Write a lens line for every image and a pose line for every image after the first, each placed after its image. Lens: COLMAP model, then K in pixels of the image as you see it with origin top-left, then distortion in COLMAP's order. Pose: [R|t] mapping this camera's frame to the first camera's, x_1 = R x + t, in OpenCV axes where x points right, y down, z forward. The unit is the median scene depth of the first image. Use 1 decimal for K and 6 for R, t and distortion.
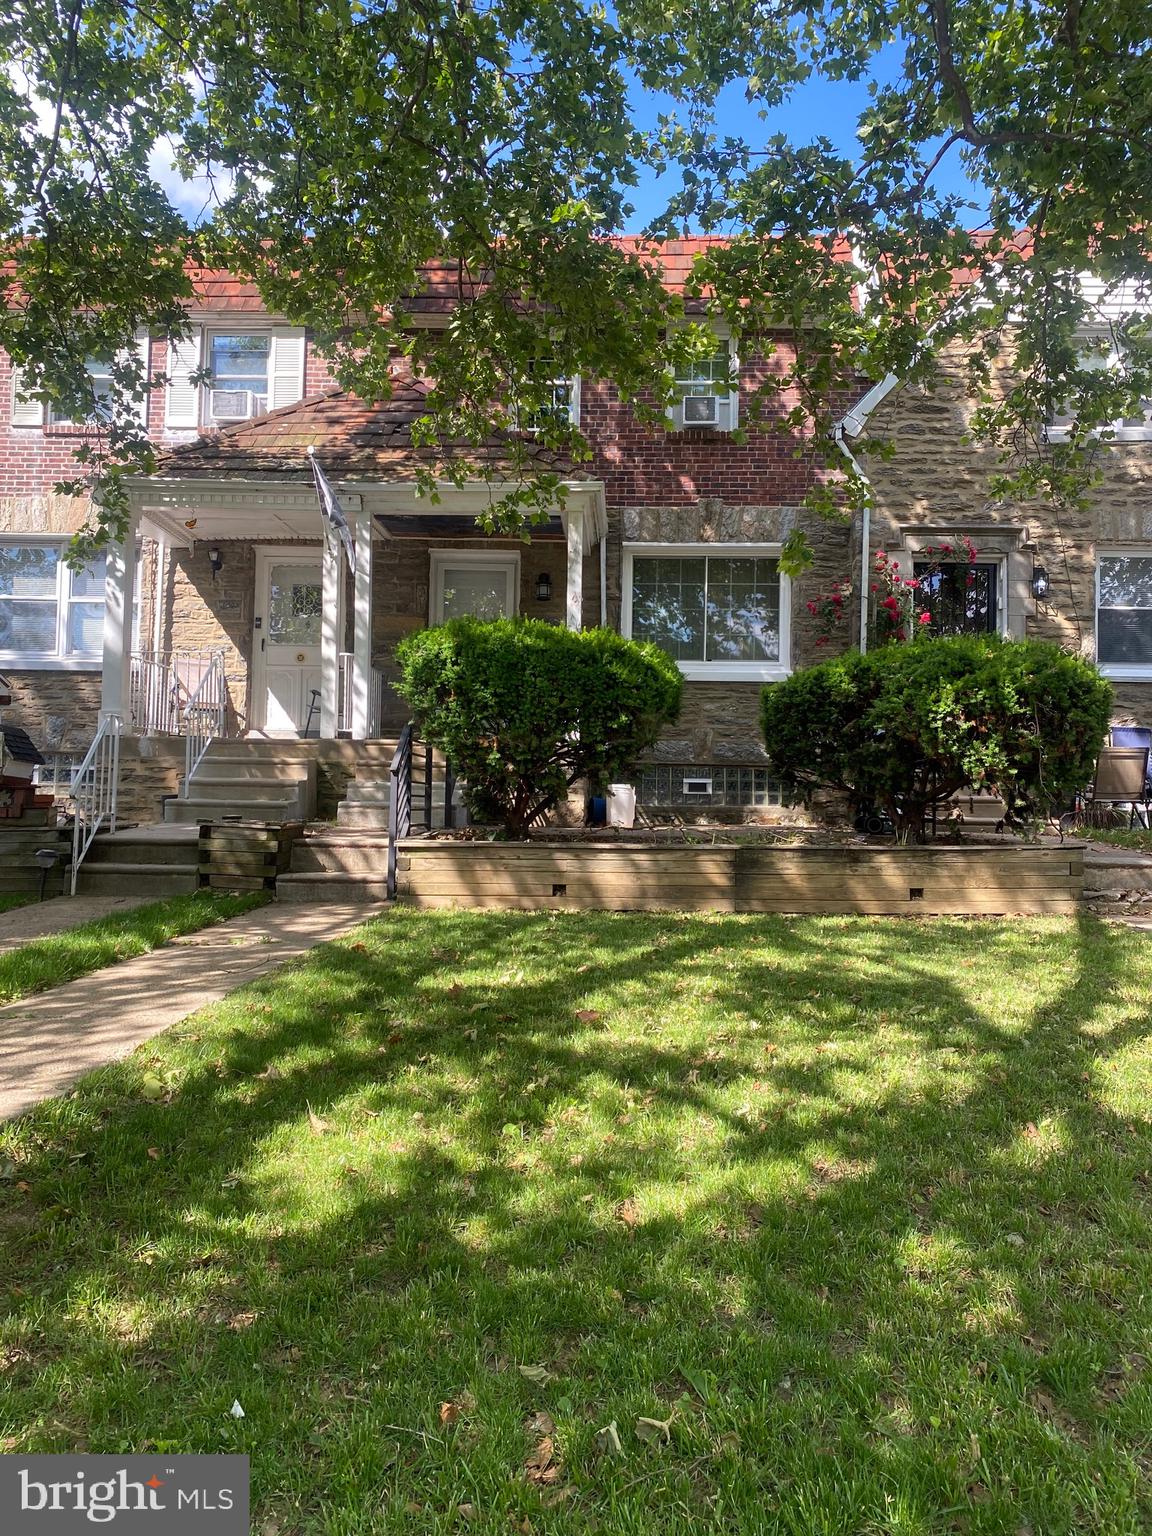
lens RADIAL K [[1156.6, 0, 576.0], [0, 1156.6, 768.0], [0, 0, 1]] dist [0.077358, -0.215468]
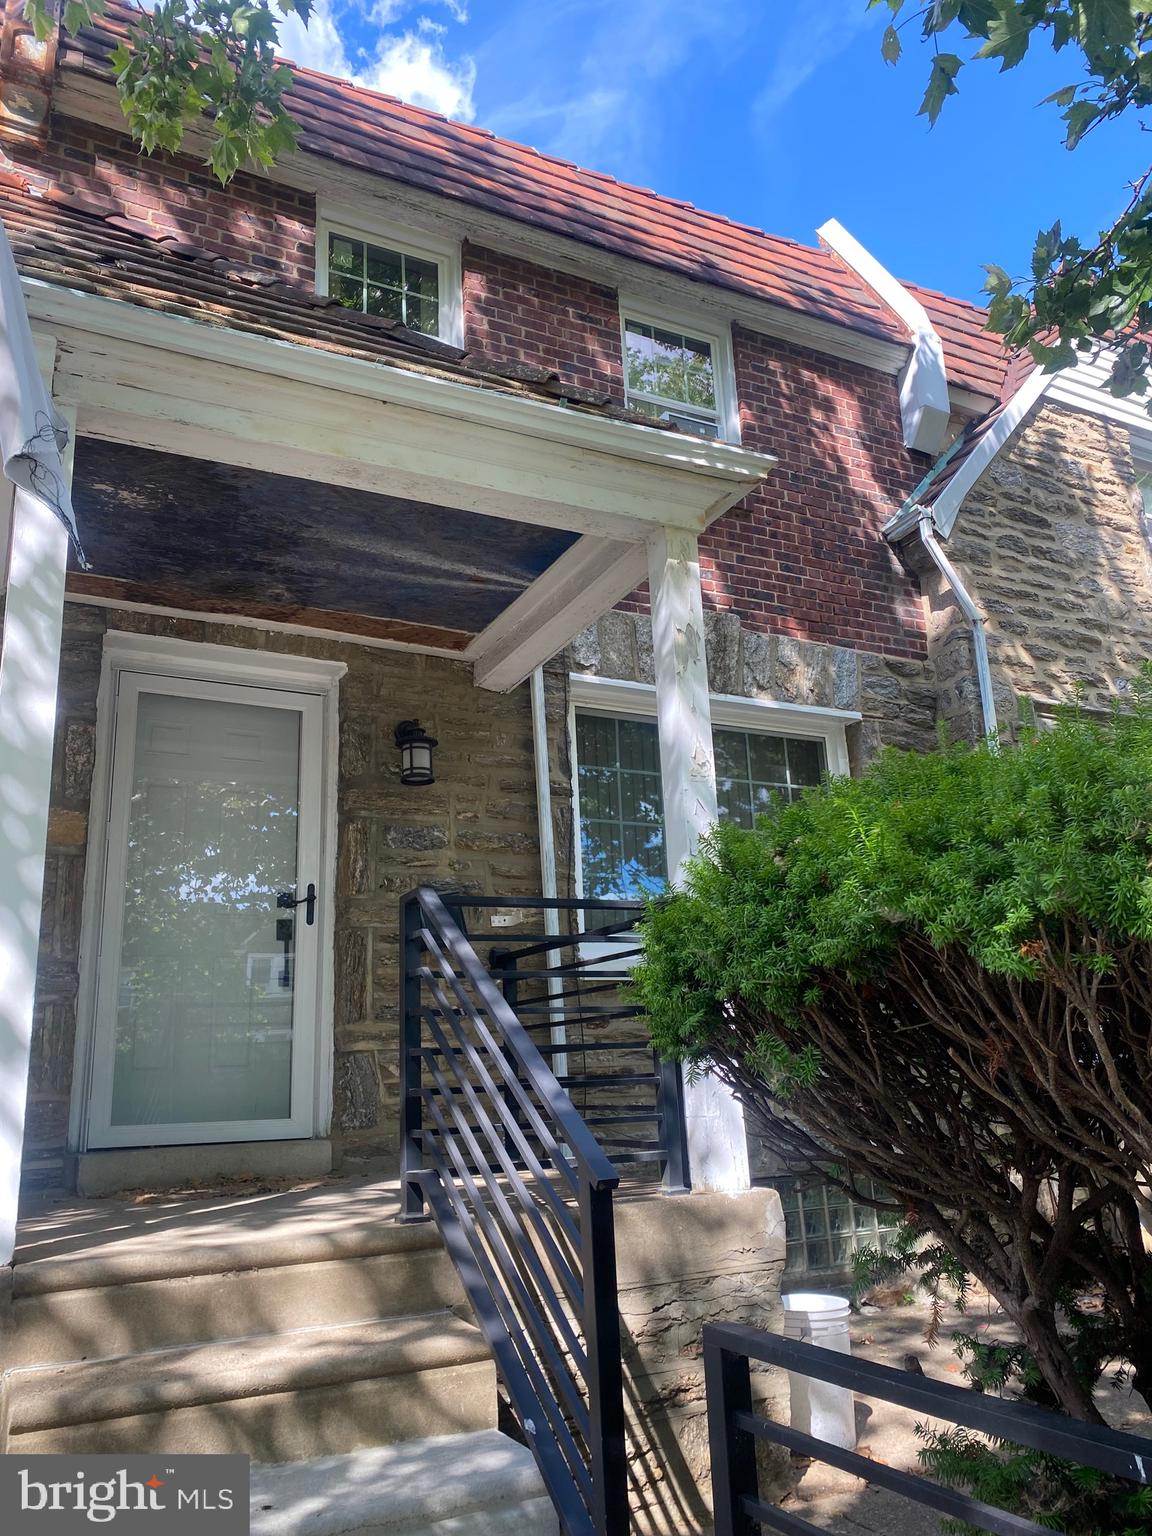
lens RADIAL K [[1156.6, 0, 576.0], [0, 1156.6, 768.0], [0, 0, 1]] dist [0.077358, -0.215468]
pose [[0.870935, 0.078288, 0.485121, -0.177702], [0.038084, 0.973504, -0.225474, -0.057645], [-0.489920, 0.214849, 0.844878, 0.636899]]
